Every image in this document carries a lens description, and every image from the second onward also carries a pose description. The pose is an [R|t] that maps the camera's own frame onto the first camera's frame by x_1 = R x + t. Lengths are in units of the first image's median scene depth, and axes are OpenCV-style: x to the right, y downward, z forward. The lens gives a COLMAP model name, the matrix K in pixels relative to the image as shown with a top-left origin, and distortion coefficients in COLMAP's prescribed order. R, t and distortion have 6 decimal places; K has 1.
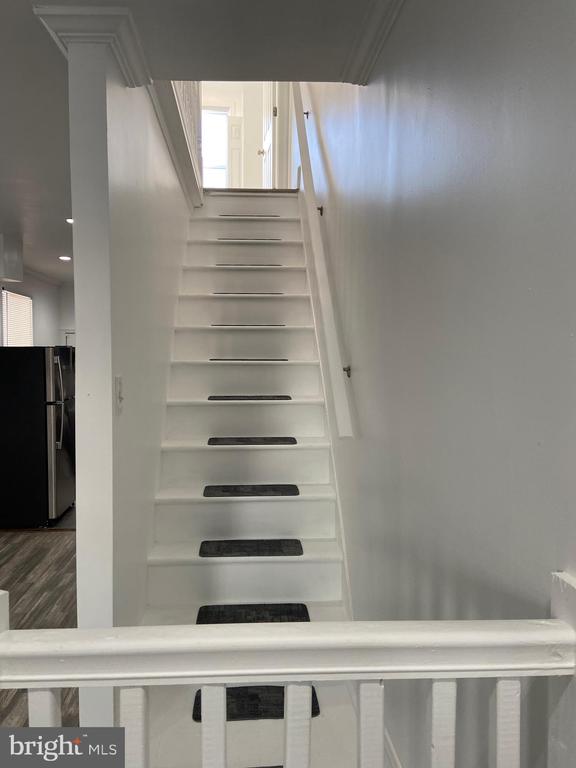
lens RADIAL K [[579.0, 0, 289.6], [0, 579.0, 380.9], [0, 0, 1]] dist [0.131515, -0.163024]
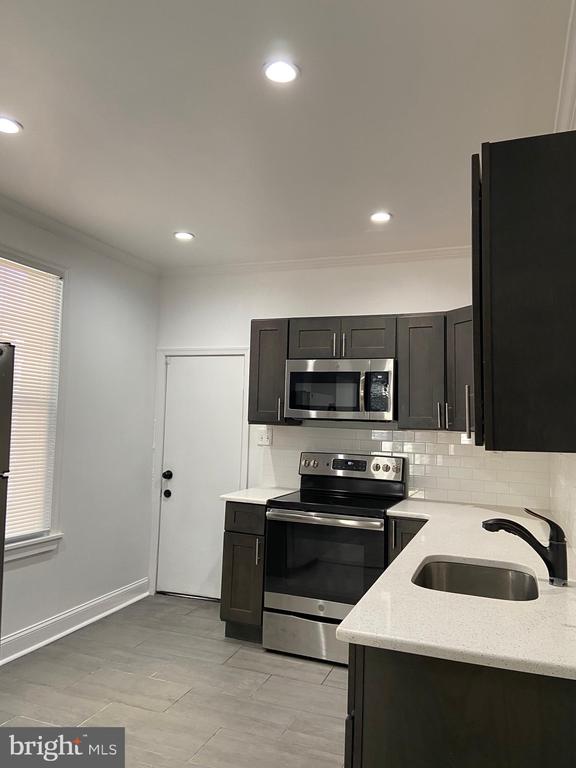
lens RADIAL K [[579.0, 0, 289.6], [0, 579.0, 380.9], [0, 0, 1]] dist [0.131515, -0.163024]
pose [[0.903307, -0.014691, -0.428743, -0.044453], [-0.035638, 0.993389, -0.109125, 0.002555], [0.427512, 0.113853, 0.896812, 0.993657]]
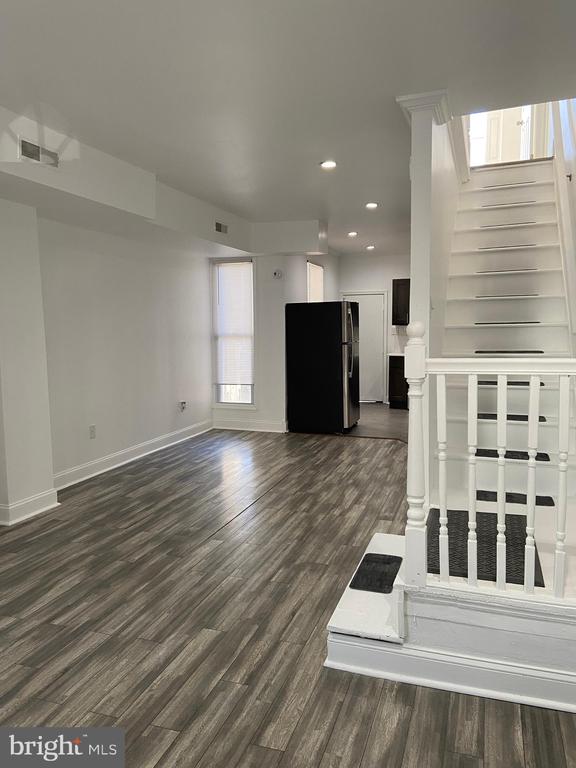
lens RADIAL K [[579.0, 0, 289.6], [0, 579.0, 380.9], [0, 0, 1]] dist [0.131515, -0.163024]
pose [[0.918565, 0.020864, -0.394718, 0.008268], [0.000139, 0.998589, 0.053107, 0.063770], [0.395269, -0.048837, 0.917266, -0.337669]]
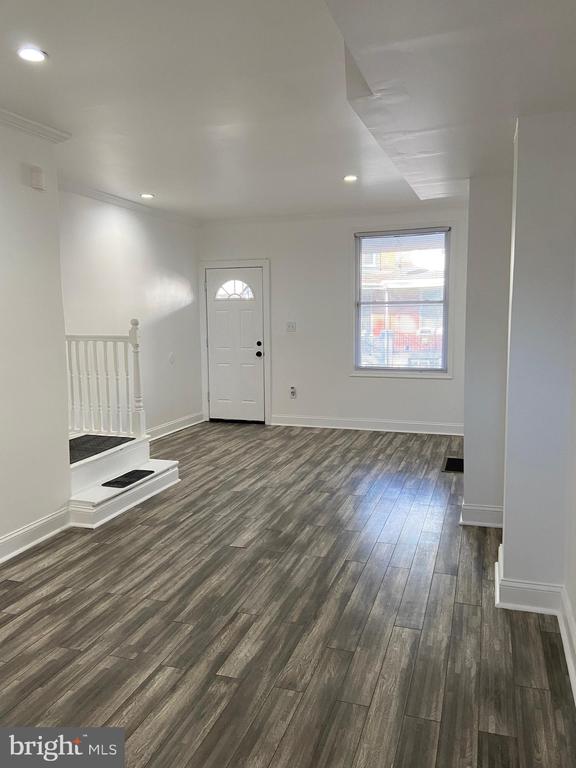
lens RADIAL K [[576.4, 0, 282.6], [0, 576.4, 386.2], [0, 0, 1]] dist [0.129258, -0.168999]
pose [[-0.912493, -0.046931, 0.406392, -0.796002], [0.020603, 0.986865, 0.160227, -0.002779], [-0.408574, 0.154579, -0.899540, 1.055701]]
